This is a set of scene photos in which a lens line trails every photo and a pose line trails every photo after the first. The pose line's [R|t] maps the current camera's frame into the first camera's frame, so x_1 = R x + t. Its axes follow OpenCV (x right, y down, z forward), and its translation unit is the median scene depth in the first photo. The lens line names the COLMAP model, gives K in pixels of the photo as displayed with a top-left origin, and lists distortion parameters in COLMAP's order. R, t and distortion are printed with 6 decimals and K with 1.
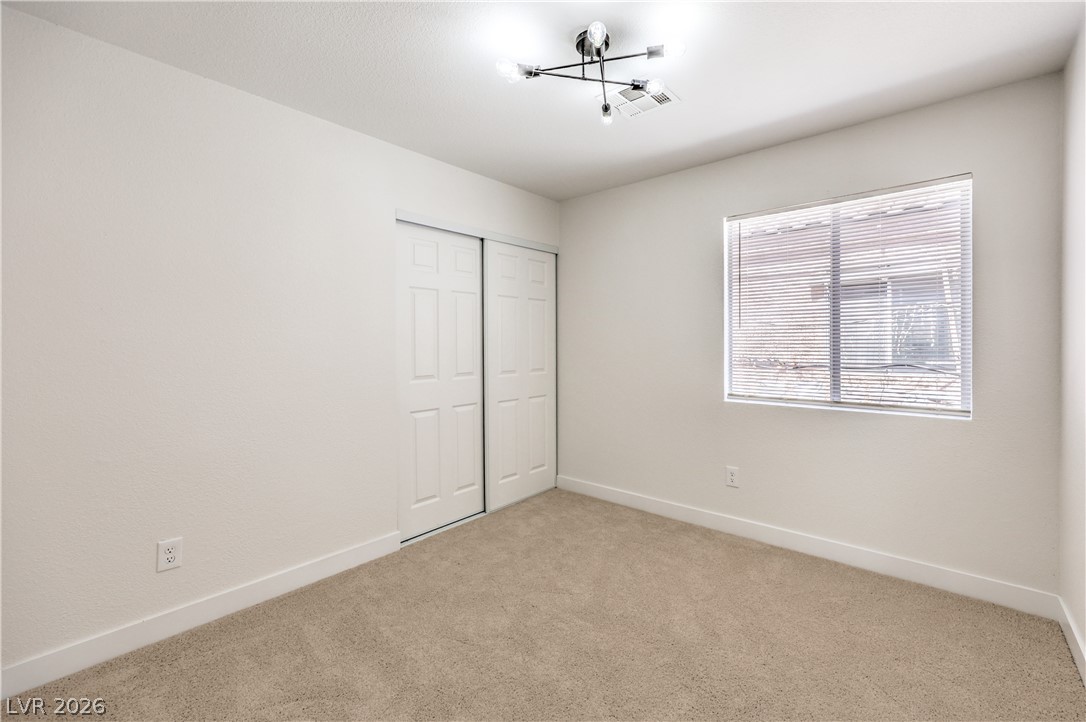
lens RADIAL K [[451.3, 0, 543.0], [0, 451.3, 361.0], [0, 0, 1]] dist [-0.000808, 0.000028]
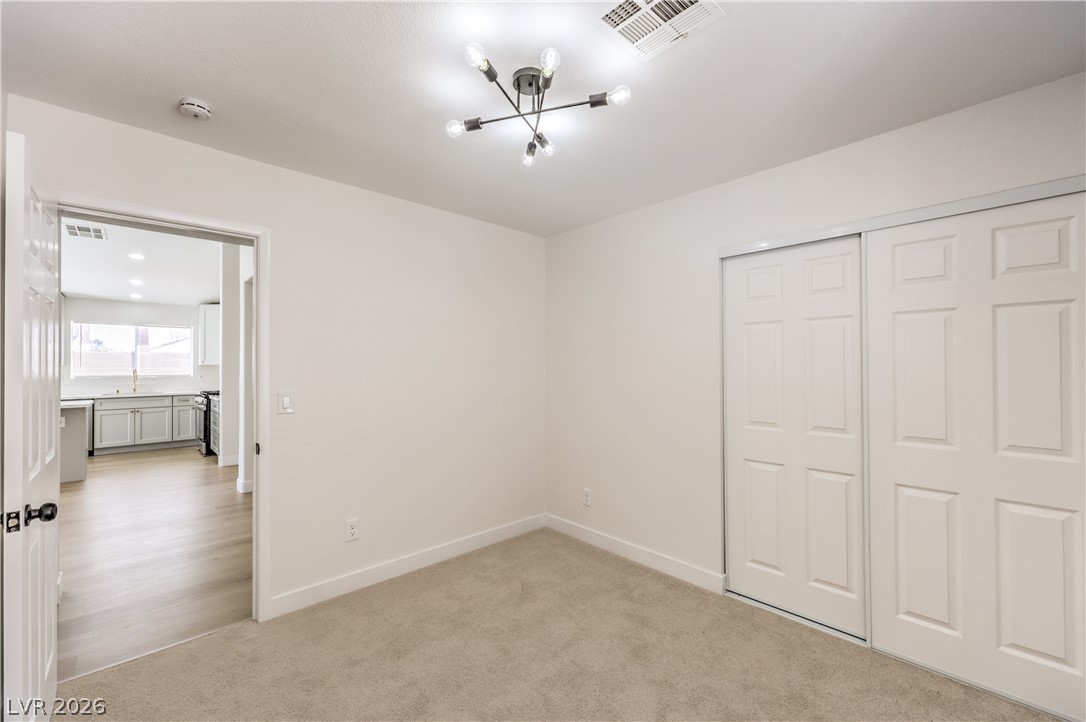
lens RADIAL K [[451.3, 0, 543.0], [0, 451.3, 361.0], [0, 0, 1]] dist [-0.000808, 0.000028]
pose [[-0.094311, 0.017880, -0.995382, 0.692165], [-0.016663, 0.999670, 0.019536, -0.103297], [0.995403, 0.018428, -0.093982, 0.705334]]
